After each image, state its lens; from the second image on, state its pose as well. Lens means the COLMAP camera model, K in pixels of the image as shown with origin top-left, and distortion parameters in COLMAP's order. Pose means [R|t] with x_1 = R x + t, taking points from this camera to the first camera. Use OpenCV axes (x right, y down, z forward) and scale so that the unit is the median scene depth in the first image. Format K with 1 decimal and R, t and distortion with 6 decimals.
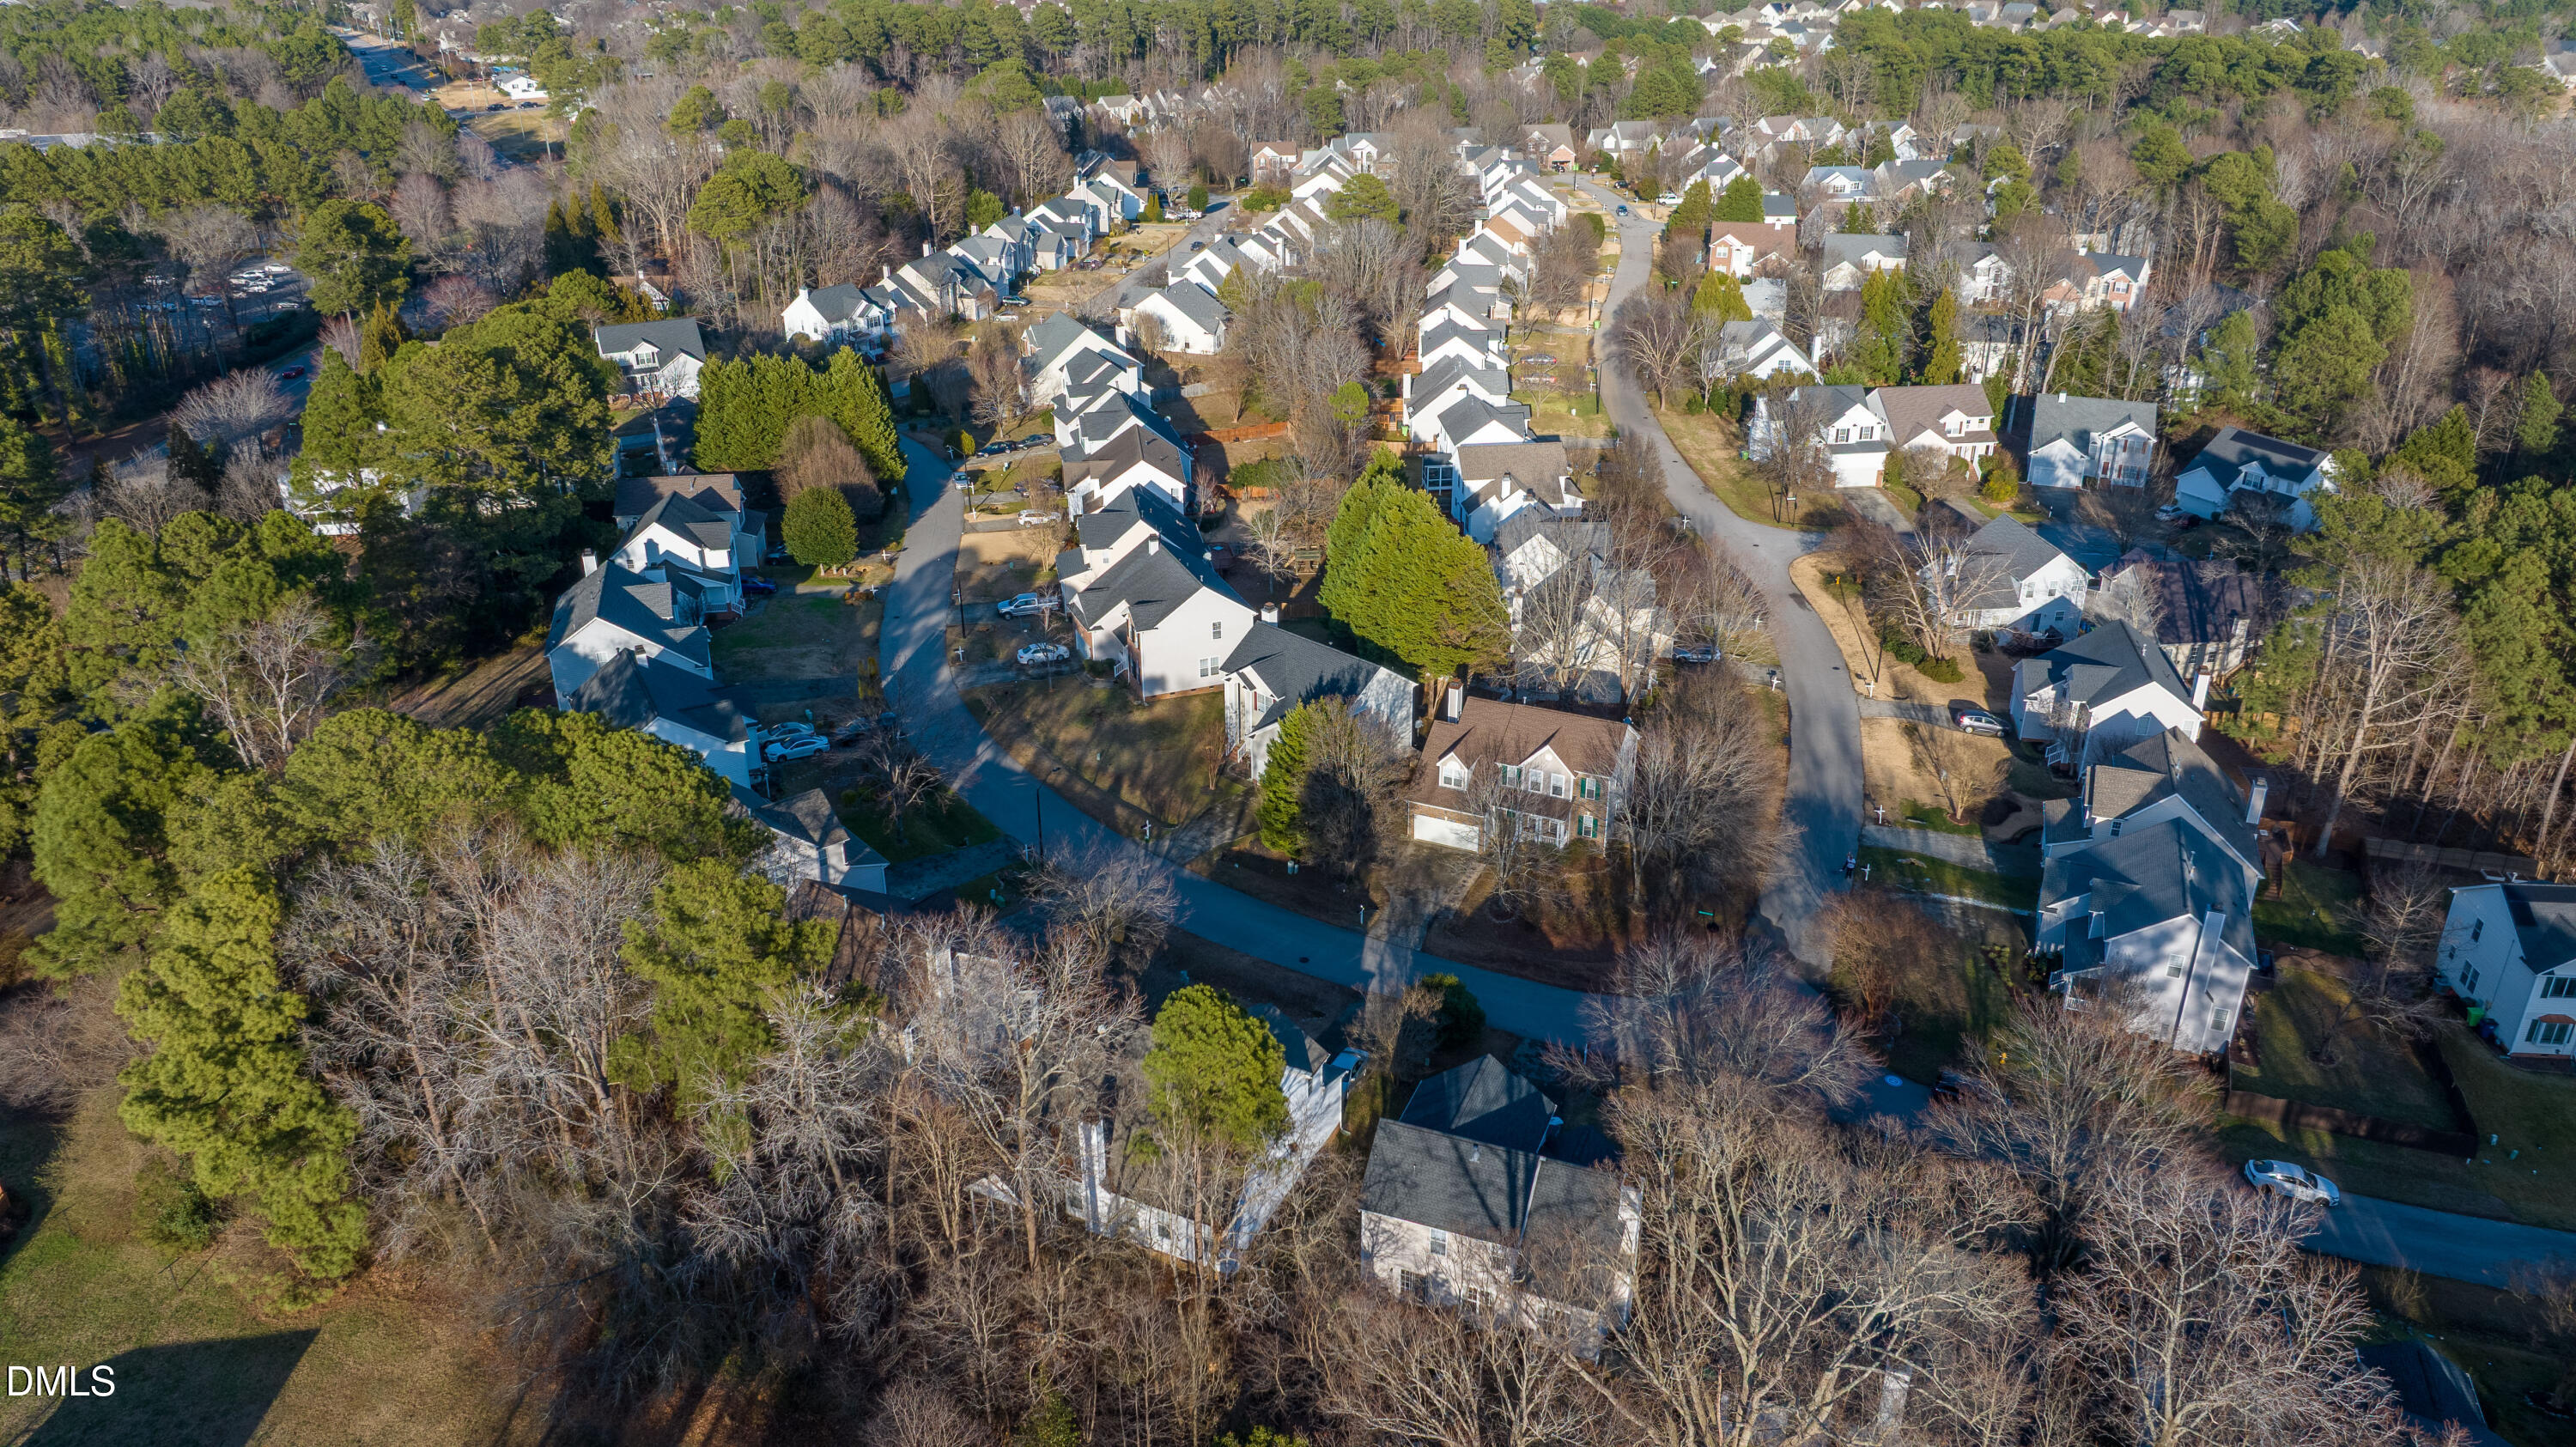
lens RADIAL K [[1825.3, 0, 1288.0], [0, 1825.3, 723.5], [0, 0, 1]] dist [-0.093715, 0.095826]
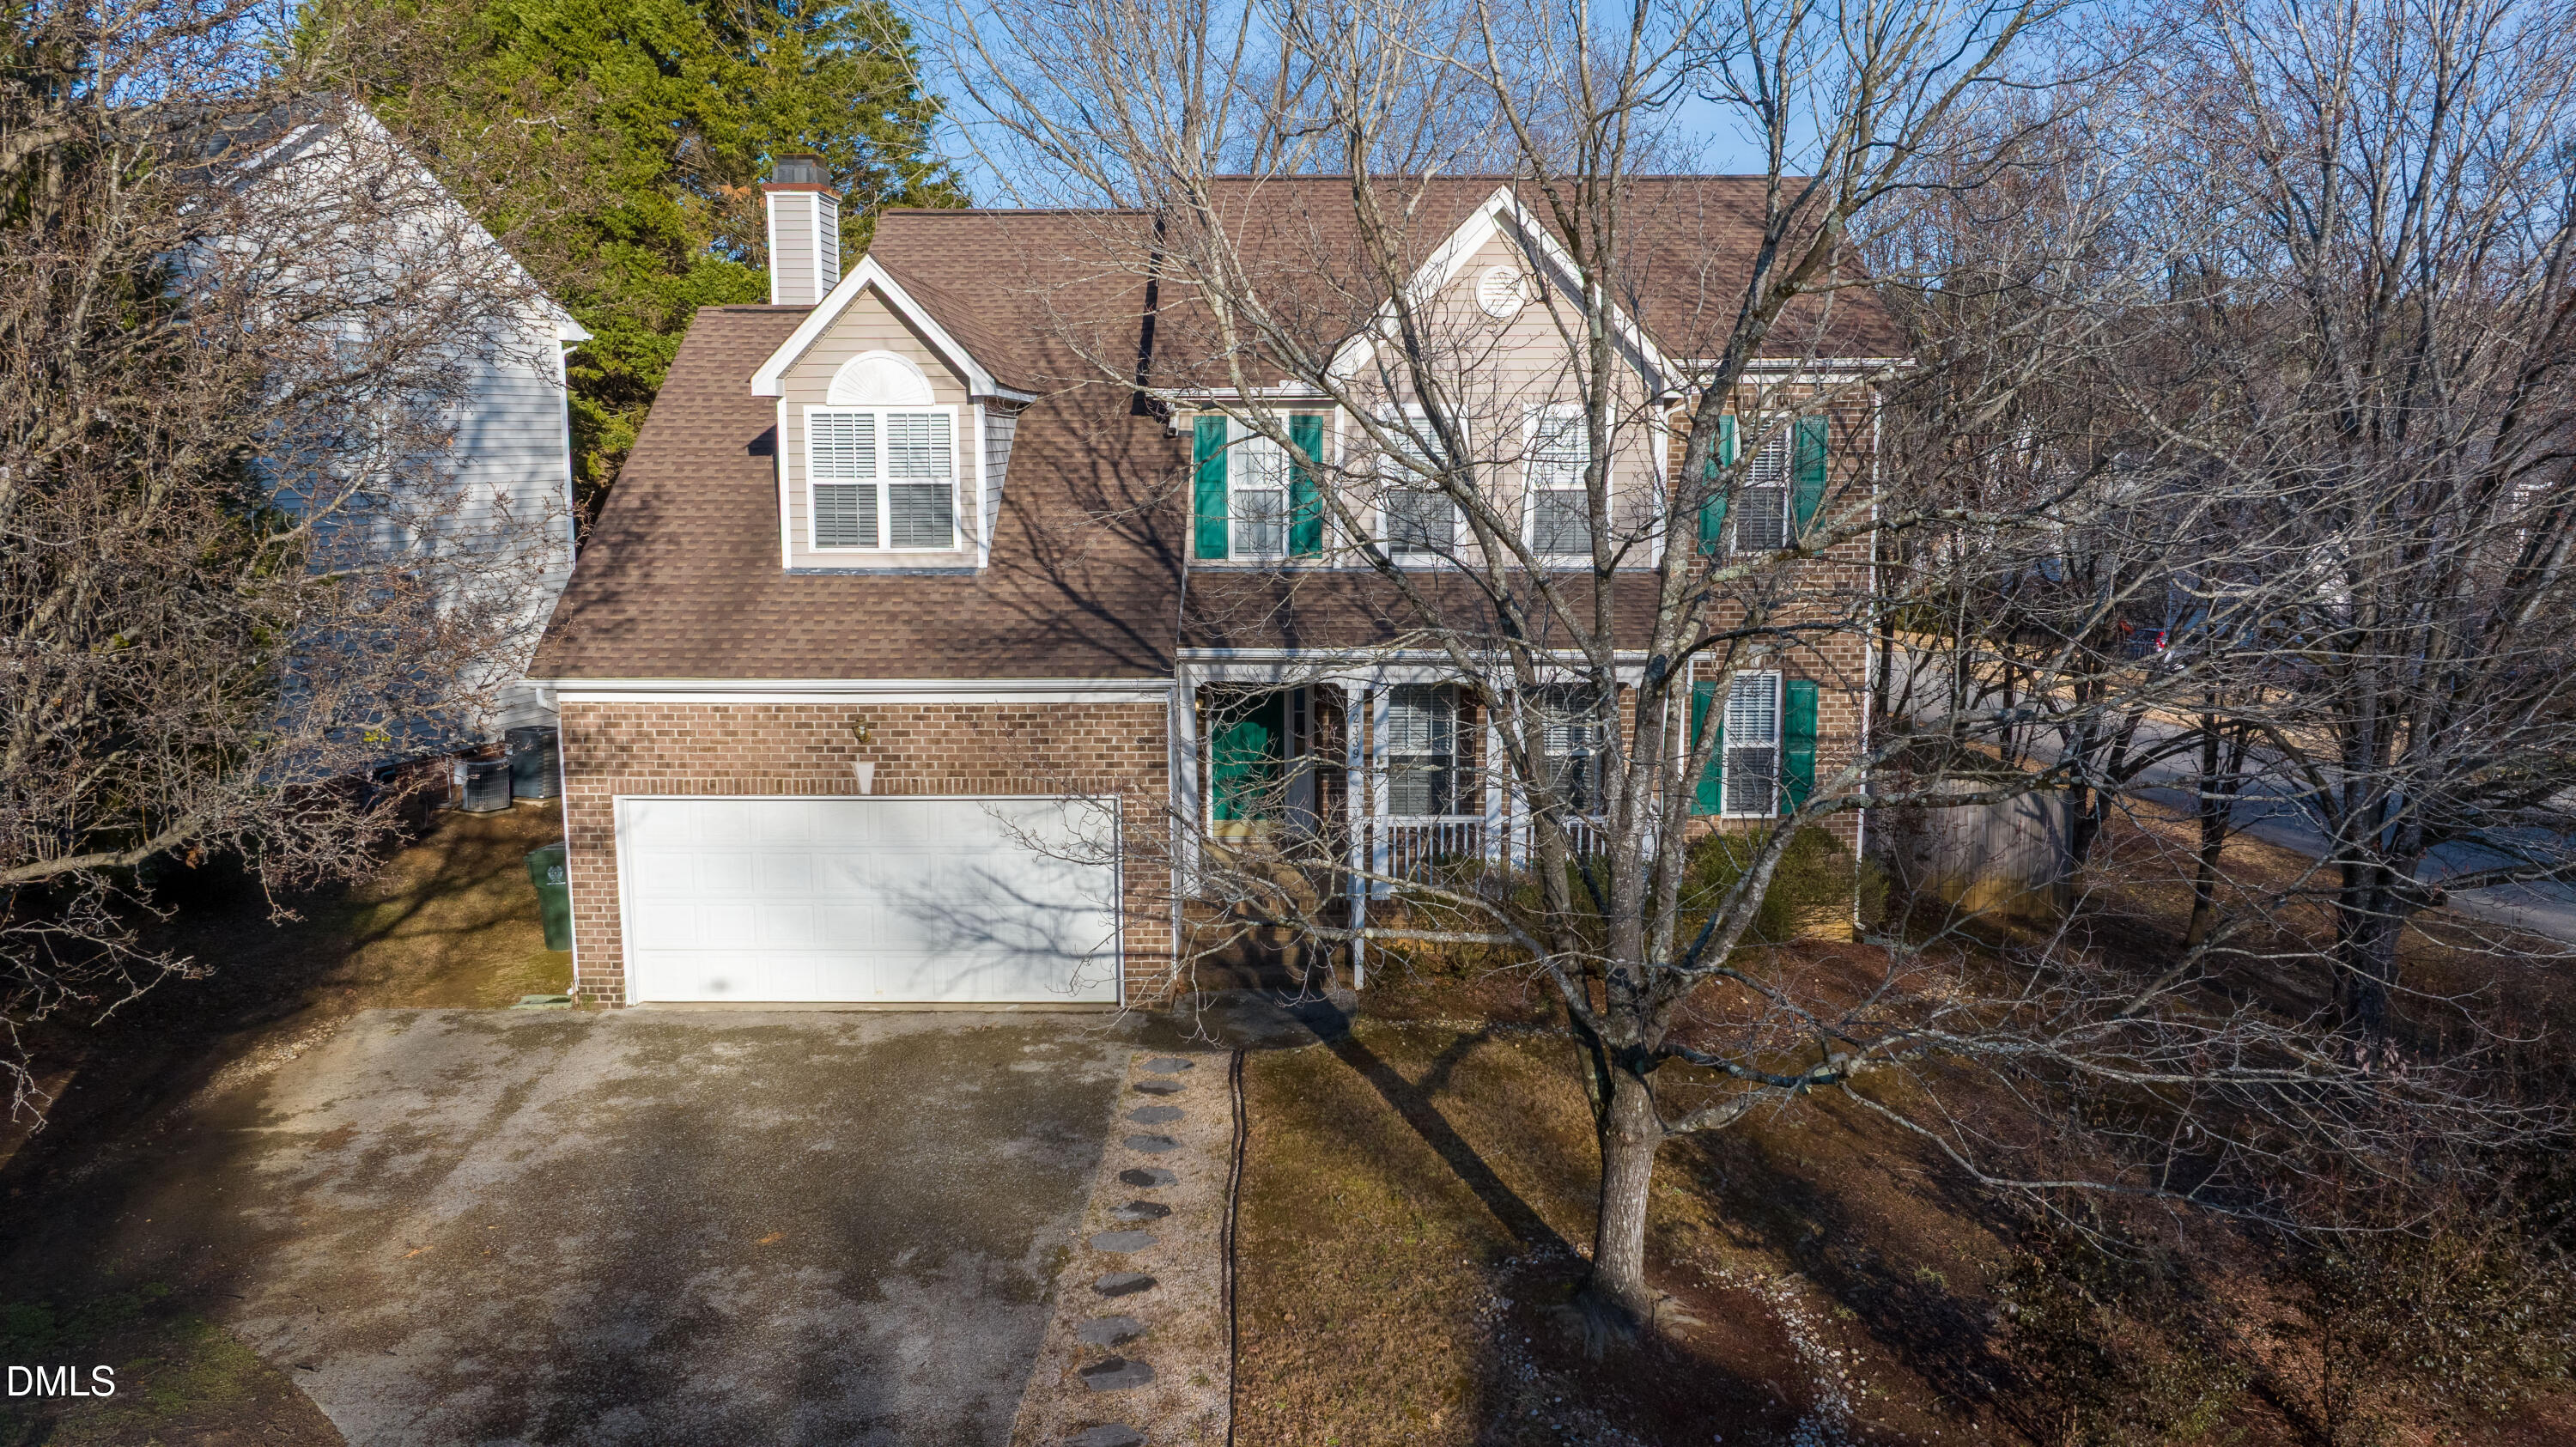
lens RADIAL K [[1825.3, 0, 1288.0], [0, 1825.3, 723.5], [0, 0, 1]] dist [-0.093715, 0.095826]
pose [[0.904821, -0.057592, 0.421879, 0.050549], [0.180555, 0.949215, -0.257663, 0.074293], [-0.385614, 0.309312, 0.869269, 0.743166]]
